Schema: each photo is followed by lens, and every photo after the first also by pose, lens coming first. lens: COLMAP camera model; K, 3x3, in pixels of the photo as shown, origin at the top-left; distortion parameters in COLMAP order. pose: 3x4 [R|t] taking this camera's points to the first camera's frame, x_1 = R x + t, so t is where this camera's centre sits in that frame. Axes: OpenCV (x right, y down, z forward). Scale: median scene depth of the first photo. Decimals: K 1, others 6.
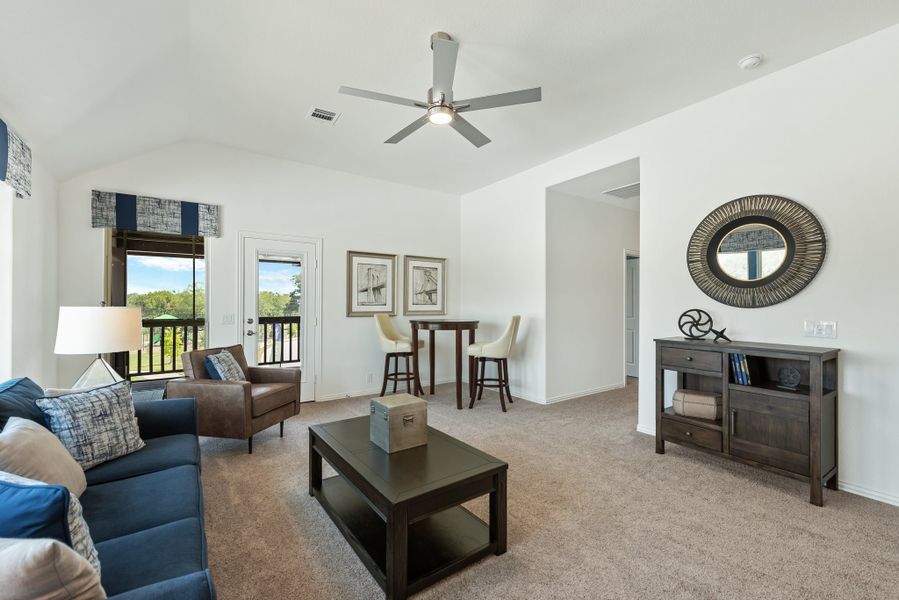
lens RADIAL K [[374.3, 0, 448.1], [0, 374.3, 302.7], [0, 0, 1]] dist [0.007122, -0.002866]
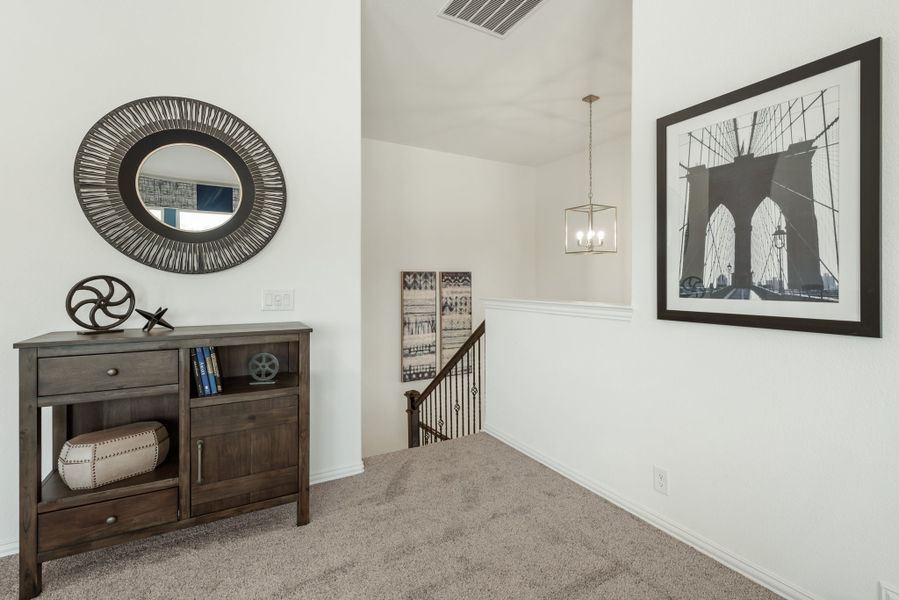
lens RADIAL K [[424.7, 0, 442.6], [0, 424.7, 285.4], [0, 0, 1]] dist [0.012926, -0.006239]
pose [[0.053093, -0.008395, 0.998554, 0.092374], [-0.000279, 0.999965, 0.008421, 0.028108], [-0.998590, -0.000726, 0.053089, 0.536465]]
